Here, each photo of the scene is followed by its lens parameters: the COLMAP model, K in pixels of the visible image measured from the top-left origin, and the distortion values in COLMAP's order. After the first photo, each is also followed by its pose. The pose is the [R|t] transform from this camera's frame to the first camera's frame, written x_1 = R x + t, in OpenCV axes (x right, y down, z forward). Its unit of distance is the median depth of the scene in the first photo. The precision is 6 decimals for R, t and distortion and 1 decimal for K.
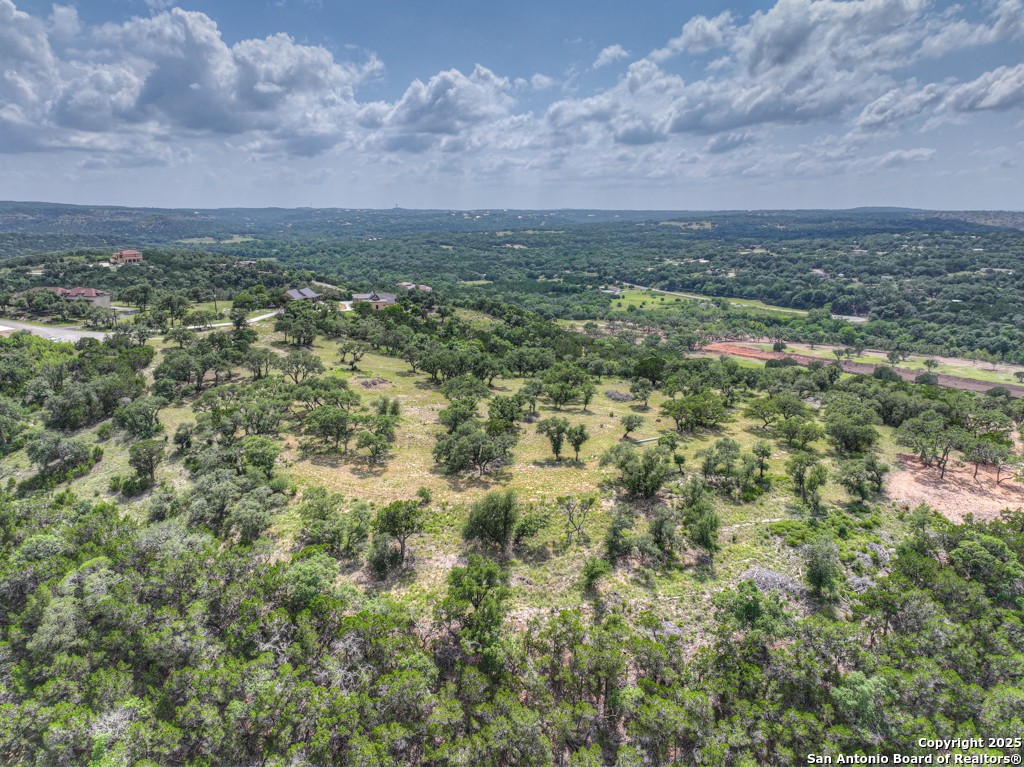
lens RADIAL K [[727.7, 0, 510.8], [0, 727.7, 379.2], [0, 0, 1]] dist [0.003279, 0.020276]
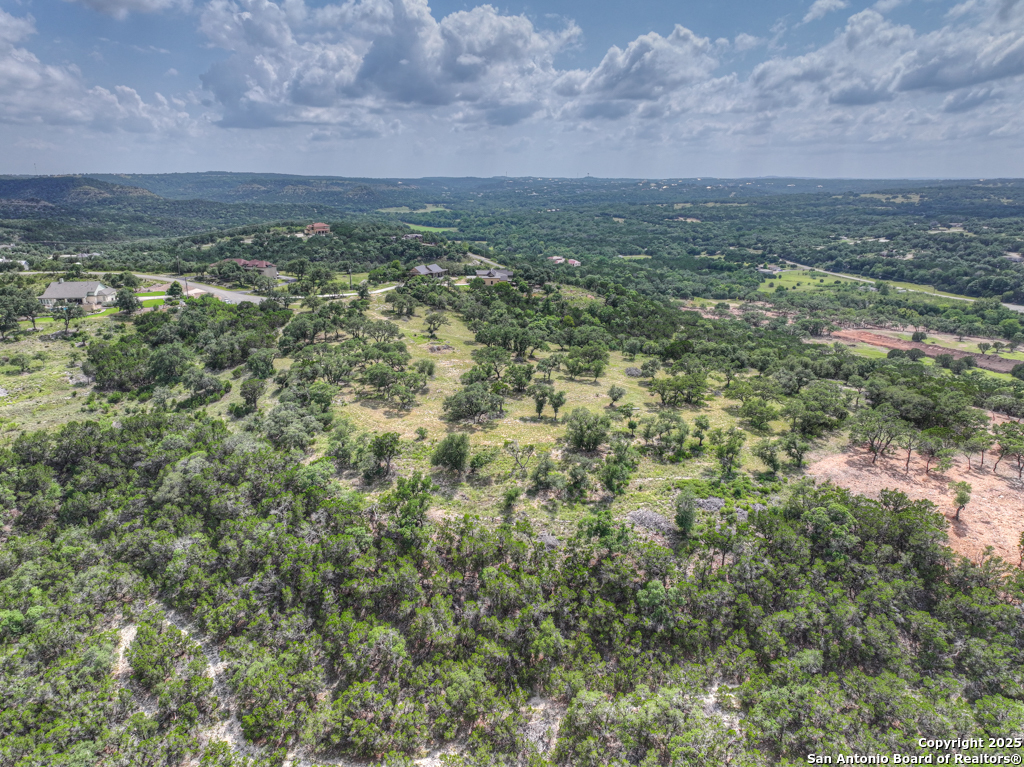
lens RADIAL K [[727.7, 0, 501.3], [0, 727.7, 385.2], [0, 0, 1]] dist [0.003279, 0.020276]
pose [[0.963954, 0.071902, -0.256169, 0.065779], [-0.059333, 0.996640, 0.056472, -0.002486], [0.259369, -0.039238, 0.964981, -0.046685]]
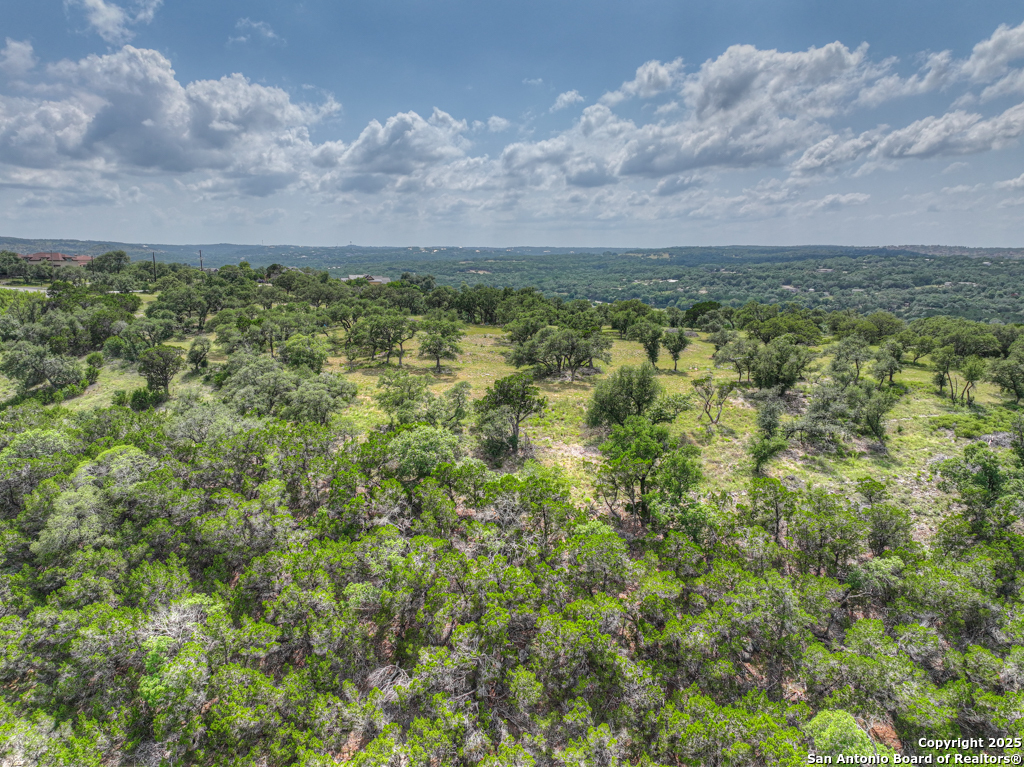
lens RADIAL K [[727.7, 0, 517.1], [0, 727.7, 358.8], [0, 0, 1]] dist [0.003279, 0.020276]
pose [[0.997390, -0.003977, 0.072099, -0.032791], [0.009838, 0.996656, -0.081119, 0.034388], [-0.071535, 0.081616, 0.994093, 0.032868]]
